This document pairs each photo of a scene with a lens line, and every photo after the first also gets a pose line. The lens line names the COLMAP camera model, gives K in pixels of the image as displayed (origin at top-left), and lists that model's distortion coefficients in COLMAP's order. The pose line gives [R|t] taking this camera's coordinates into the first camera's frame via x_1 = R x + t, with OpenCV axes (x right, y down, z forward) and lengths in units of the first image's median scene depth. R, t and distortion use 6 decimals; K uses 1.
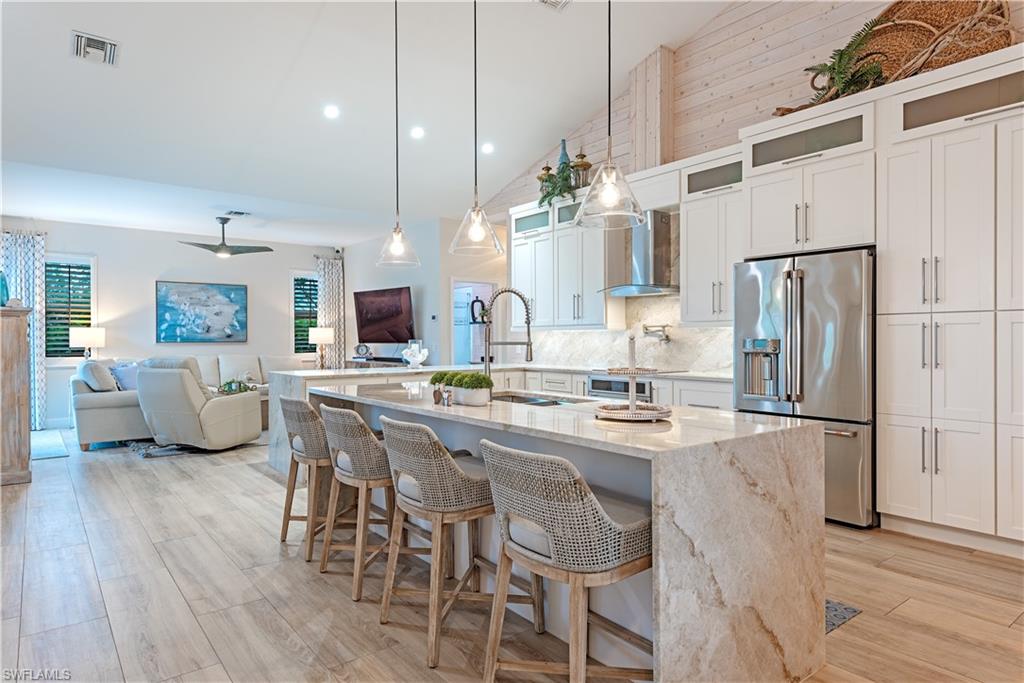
lens RADIAL K [[605.5, 0, 514.0], [0, 605.5, 341.4], [0, 0, 1]] dist [0.010628, -0.001791]
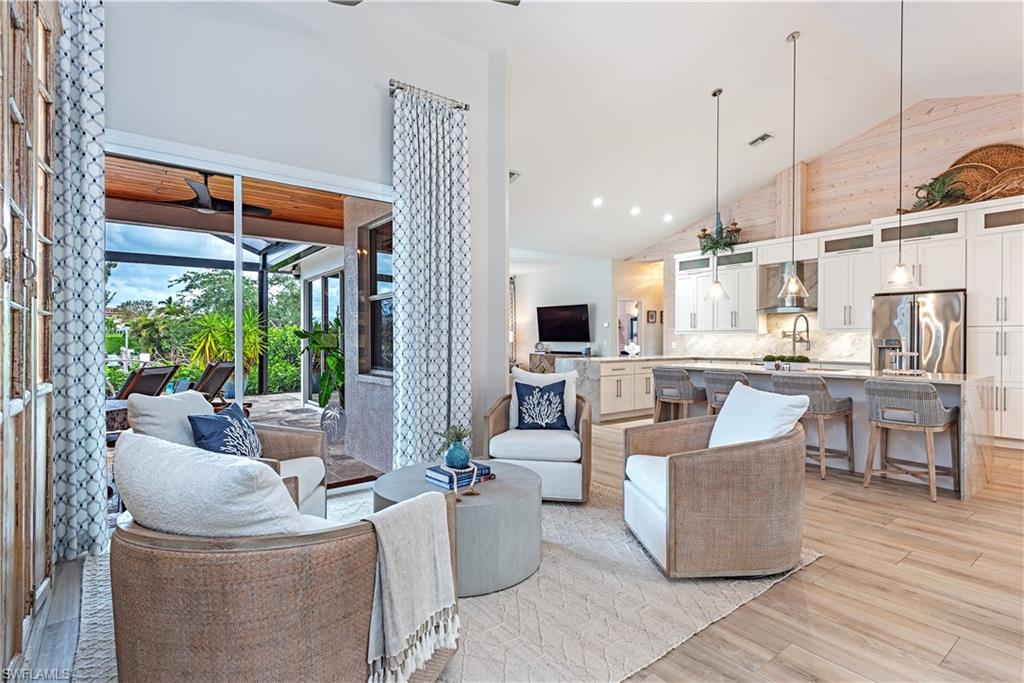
lens RADIAL K [[508.3, 0, 506.5], [0, 508.3, 339.2], [0, 0, 1]] dist [0.002559, 0.000323]
pose [[0.999456, 0.002973, -0.032831, -0.422057], [-0.003122, 0.999985, -0.004496, 0.003089], [0.032817, 0.004596, 0.999451, -0.333704]]
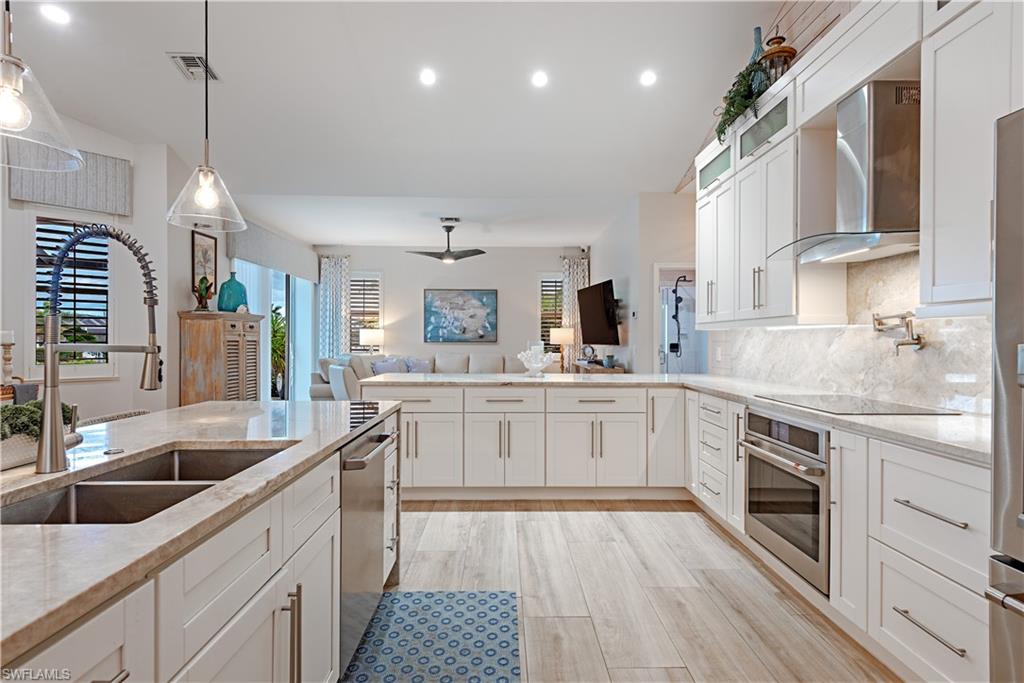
lens RADIAL K [[526.5, 0, 511.3], [0, 526.5, 341.7], [0, 0, 1]] dist [0.003880, -0.001083]
pose [[0.793280, 0.007052, -0.608816, 0.215970], [-0.007689, 0.999969, 0.001564, -0.002188], [0.608809, 0.003441, 0.793310, 0.402601]]
